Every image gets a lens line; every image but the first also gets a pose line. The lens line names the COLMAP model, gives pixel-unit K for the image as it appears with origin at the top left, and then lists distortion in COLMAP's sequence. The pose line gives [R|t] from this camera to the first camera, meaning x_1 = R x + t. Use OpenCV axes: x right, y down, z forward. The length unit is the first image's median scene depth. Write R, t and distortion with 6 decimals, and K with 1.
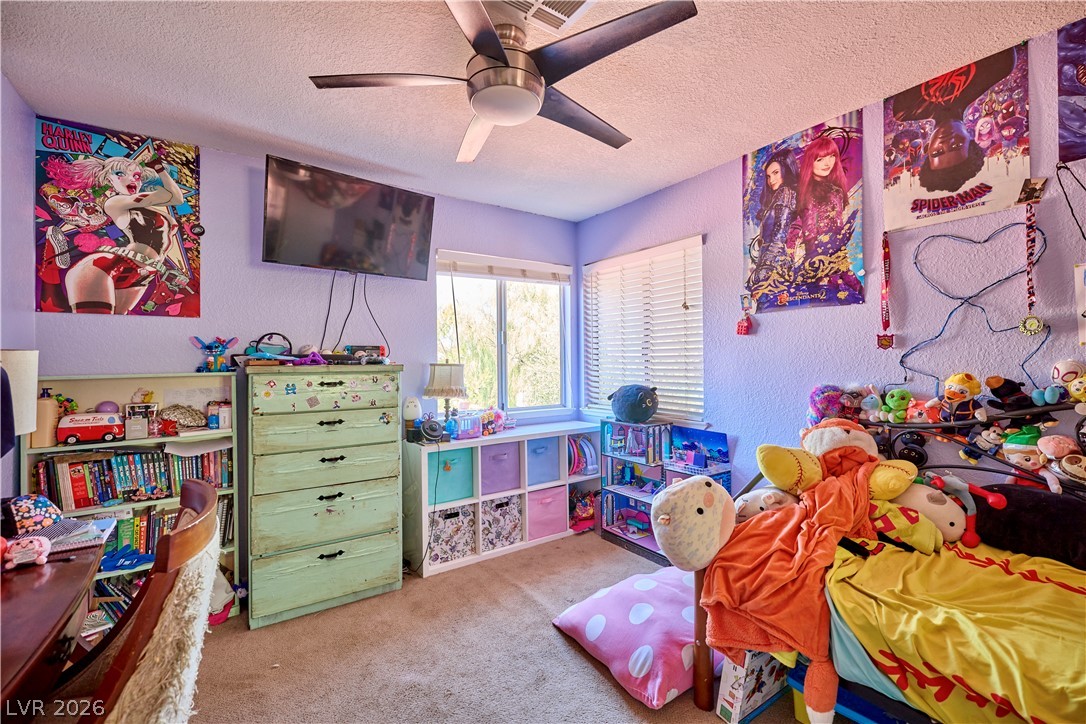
lens RADIAL K [[493.6, 0, 543.7], [0, 493.6, 355.8], [0, 0, 1]] dist [-0.001896, -0.000262]
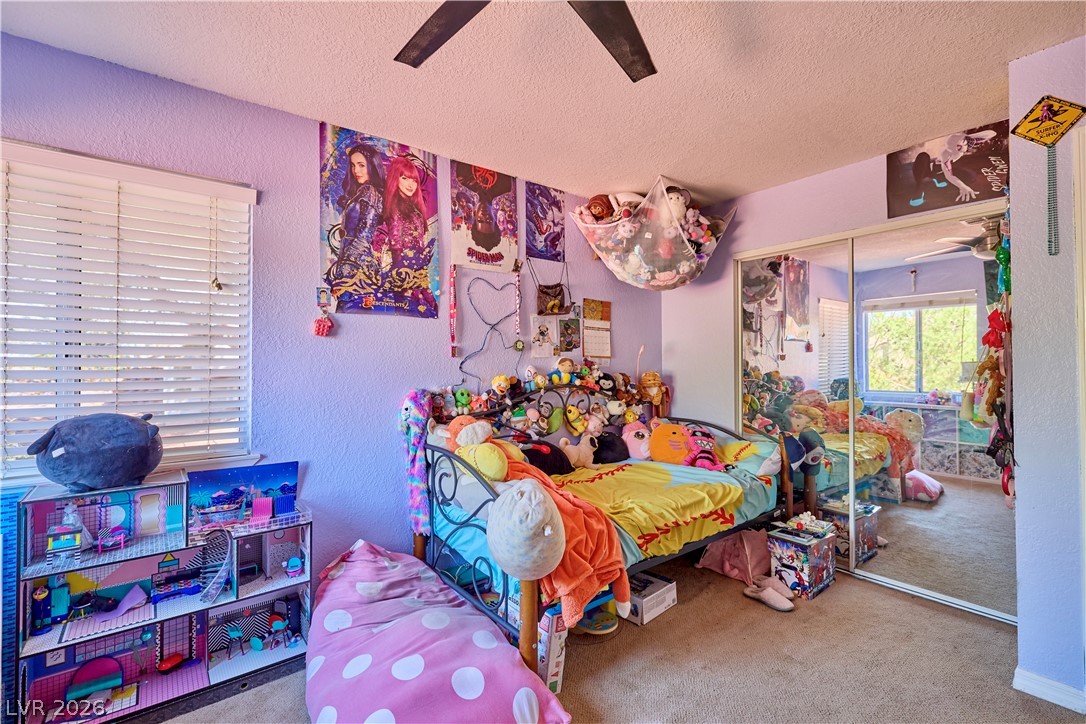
lens RADIAL K [[493.6, 0, 543.7], [0, 493.6, 355.8], [0, 0, 1]] dist [-0.001896, -0.000262]
pose [[-0.115658, 0.024721, 0.992981, -0.512099], [-0.003797, 0.999672, -0.025330, 0.011613], [-0.993282, -0.006700, -0.115526, 0.803417]]
